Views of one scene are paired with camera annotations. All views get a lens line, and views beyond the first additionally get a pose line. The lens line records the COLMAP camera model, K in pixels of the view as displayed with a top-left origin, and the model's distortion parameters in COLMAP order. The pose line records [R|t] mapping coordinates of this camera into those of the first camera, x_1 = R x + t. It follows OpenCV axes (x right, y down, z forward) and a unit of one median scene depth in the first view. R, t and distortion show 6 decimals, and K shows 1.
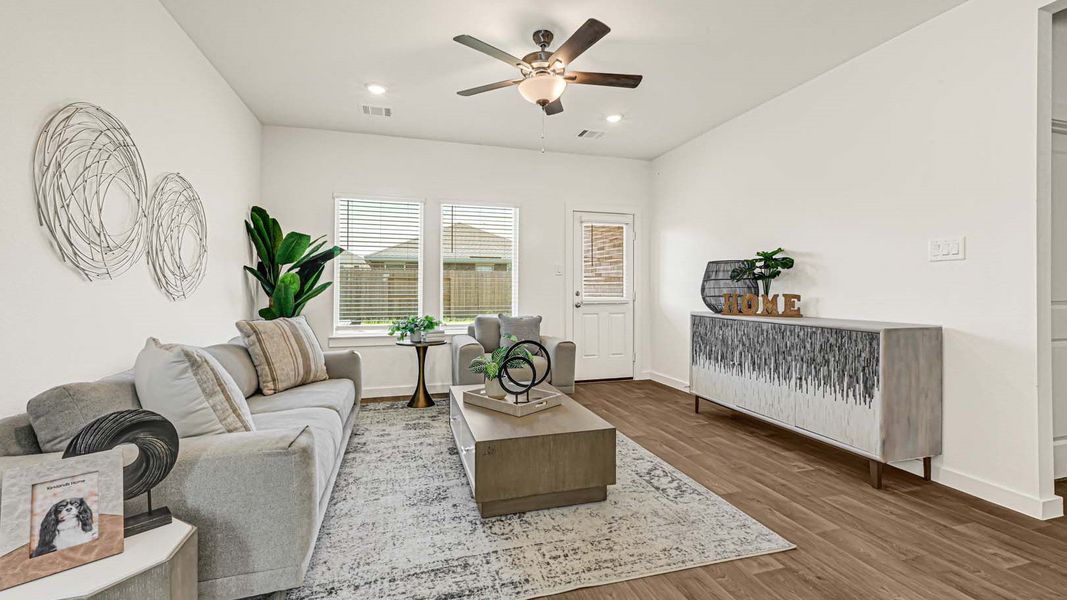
lens RADIAL K [[441.6, 0, 534.9], [0, 441.6, 301.1], [0, 0, 1]] dist [-0.005755, -0.000526]
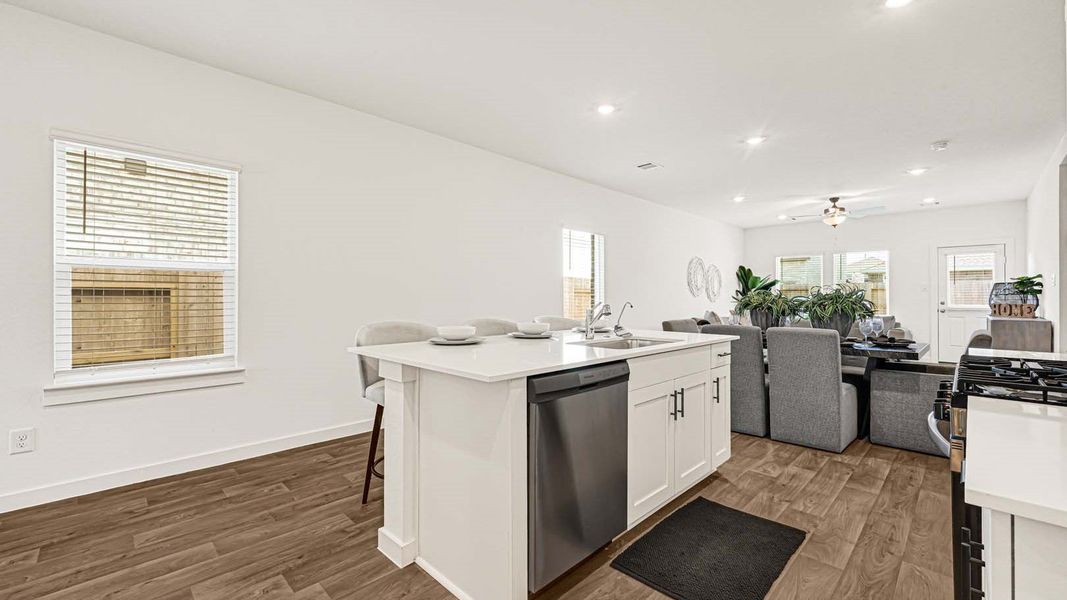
lens RADIAL K [[441.6, 0, 534.9], [0, 441.6, 301.1], [0, 0, 1]] dist [-0.005755, -0.000526]
pose [[0.475542, 0.005488, -0.879676, 0.988050], [-0.023377, 0.999706, -0.006401, 0.023275], [0.879383, 0.023608, 0.475530, -1.177974]]
